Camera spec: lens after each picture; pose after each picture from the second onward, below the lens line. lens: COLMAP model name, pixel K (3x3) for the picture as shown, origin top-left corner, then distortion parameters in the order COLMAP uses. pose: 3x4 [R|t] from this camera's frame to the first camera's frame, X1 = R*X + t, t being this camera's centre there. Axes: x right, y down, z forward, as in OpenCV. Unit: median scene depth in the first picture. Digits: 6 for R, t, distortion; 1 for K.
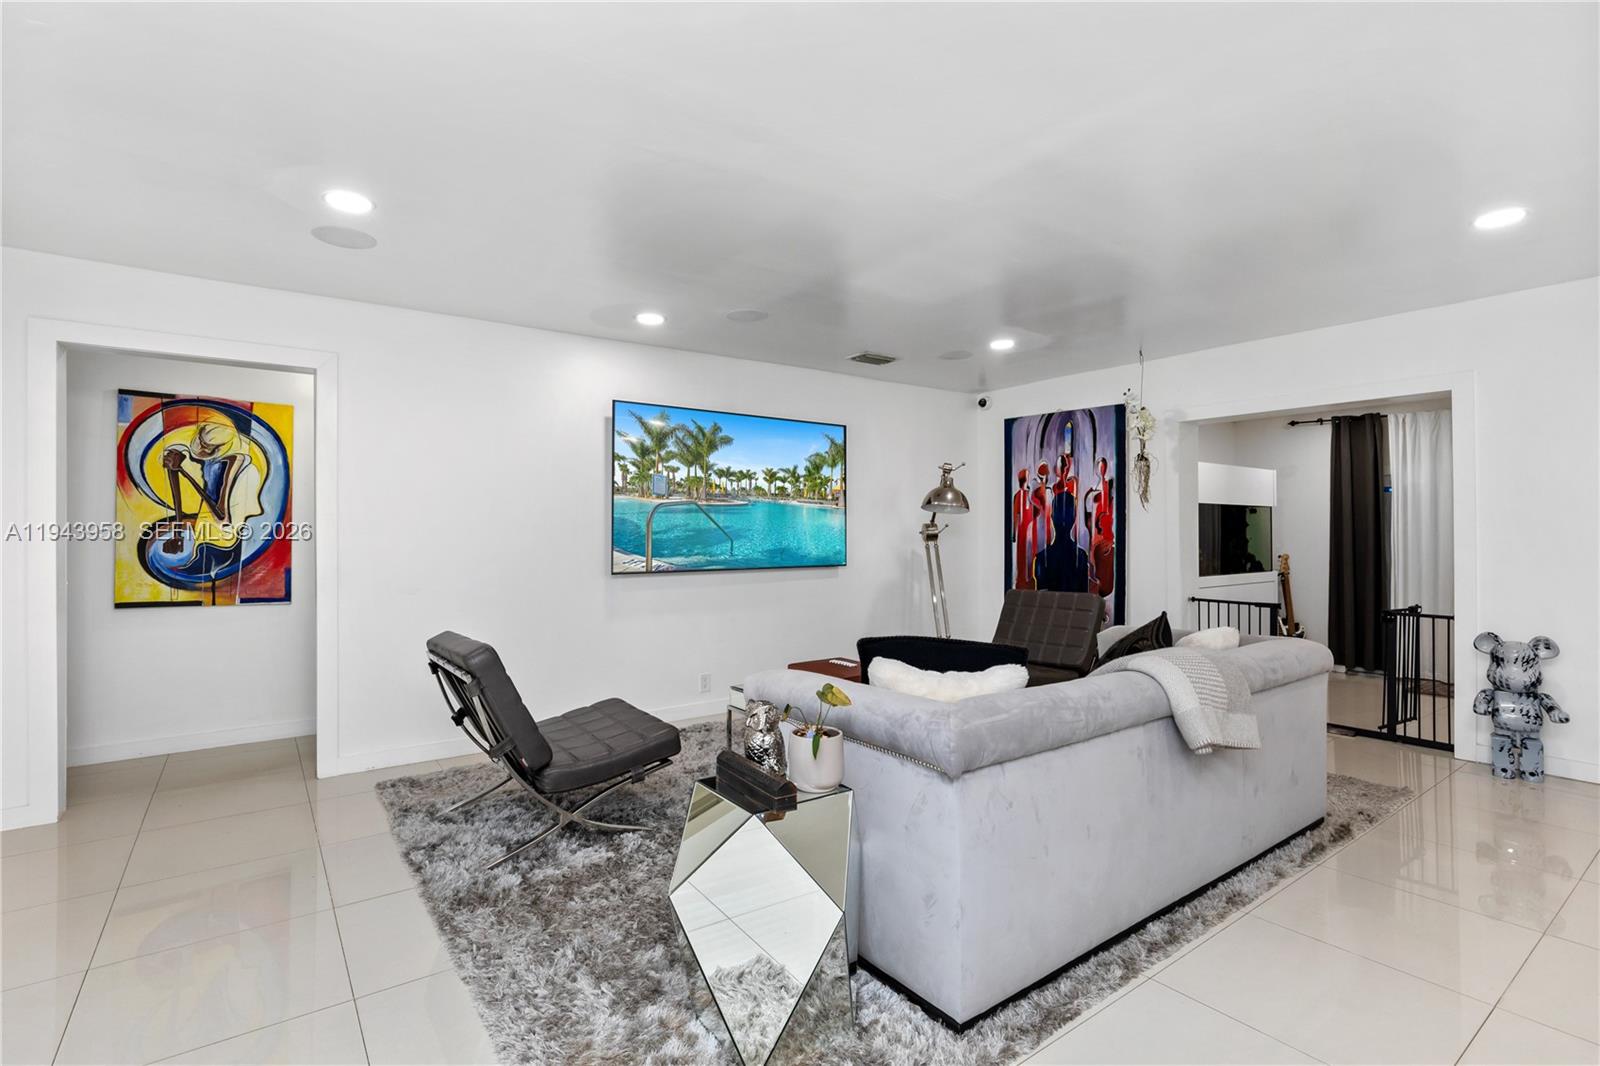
lens RADIAL K [[755.2, 0, 796.2], [0, 755.2, 528.7], [0, 0, 1]] dist [-0.002916, -0.000217]
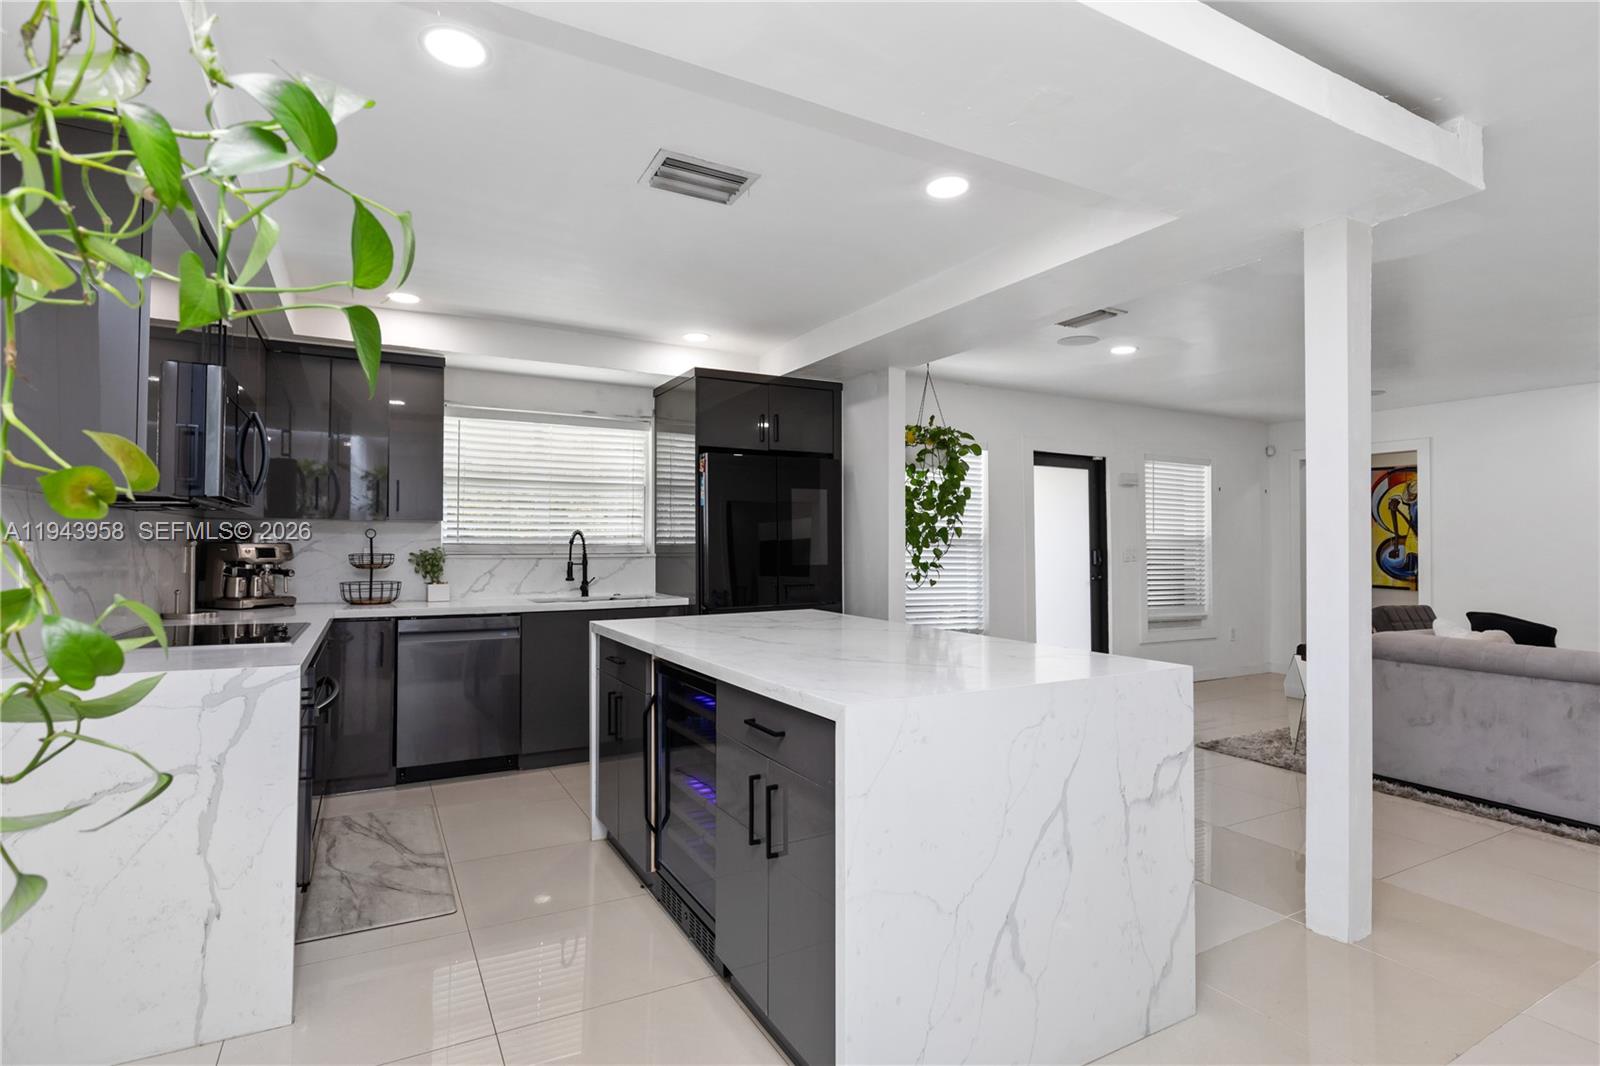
lens RADIAL K [[782.8, 0, 800.0], [0, 782.8, 533.0], [0, 0, 1]] dist [0.001254, 0.000103]
pose [[-0.126966, -0.012405, -0.991829, 0.820385], [-0.000625, 0.999923, -0.012426, -0.002005], [0.991907, -0.000958, -0.126964, -0.090260]]
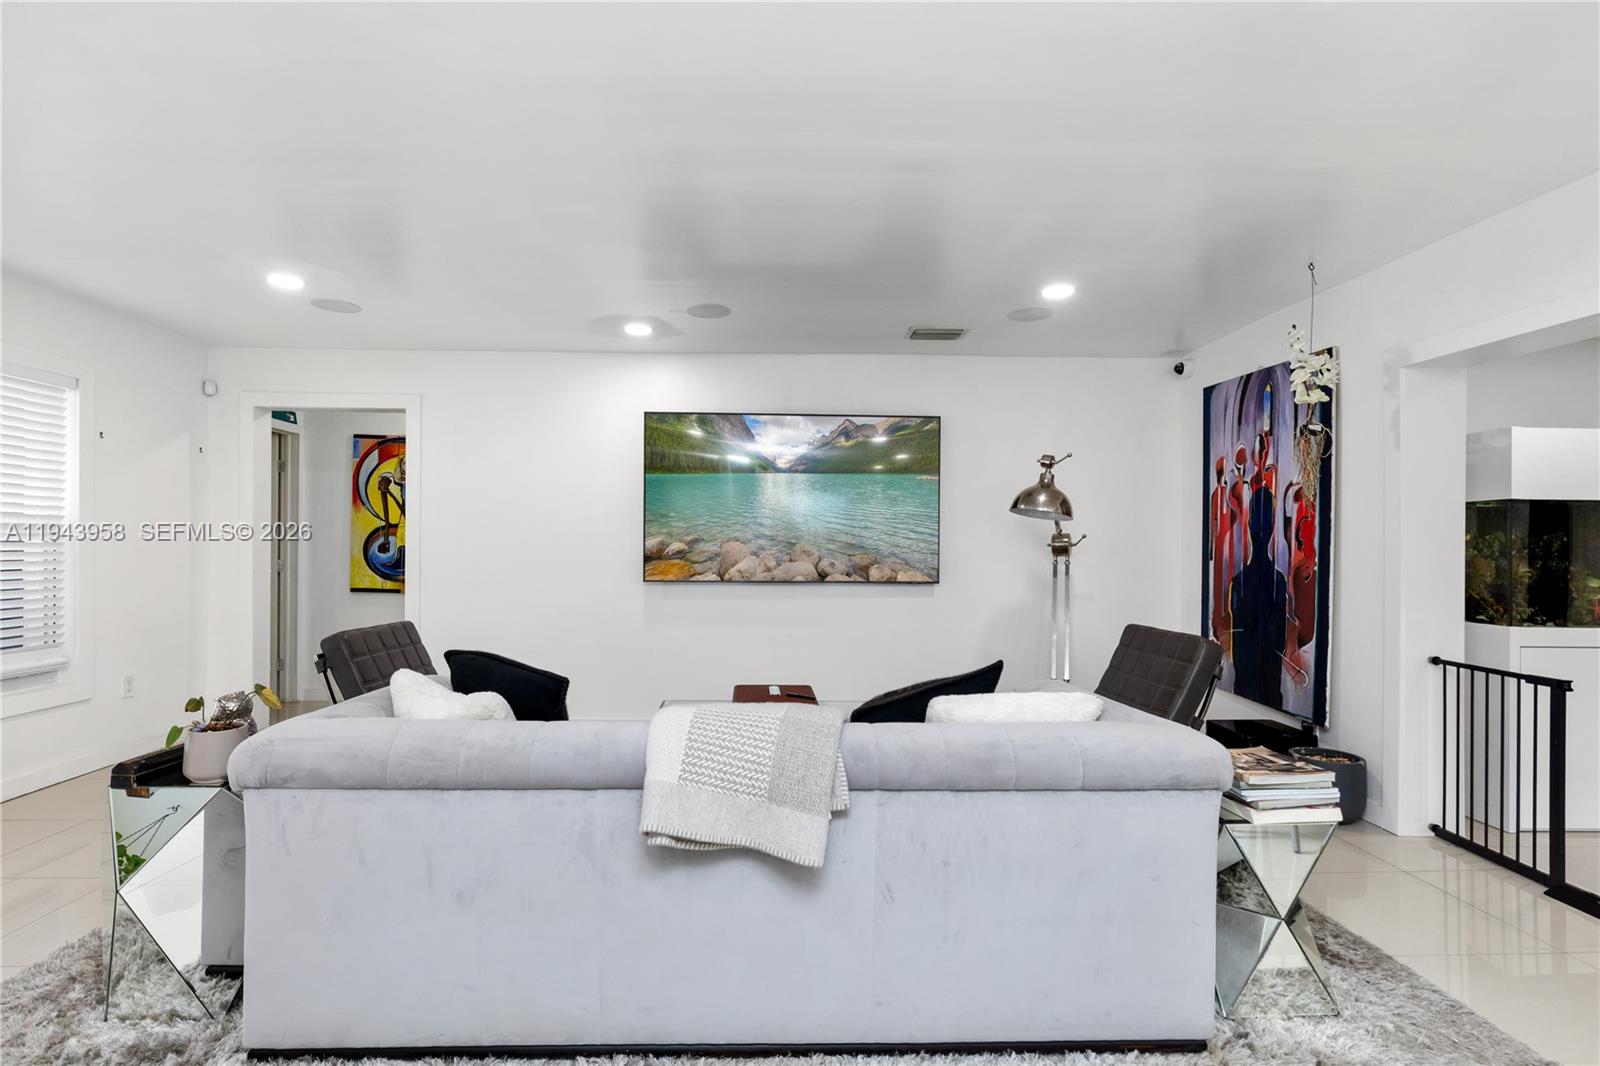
lens RADIAL K [[803.0, 0, 797.6], [0, 803.0, 541.0], [0, 0, 1]] dist [0.001580, 0.000207]
pose [[0.822499, 0.008346, -0.568705, 0.436345], [-0.007614, 0.999964, 0.003662, -0.000137], [0.568715, 0.001318, 0.822534, 0.172430]]
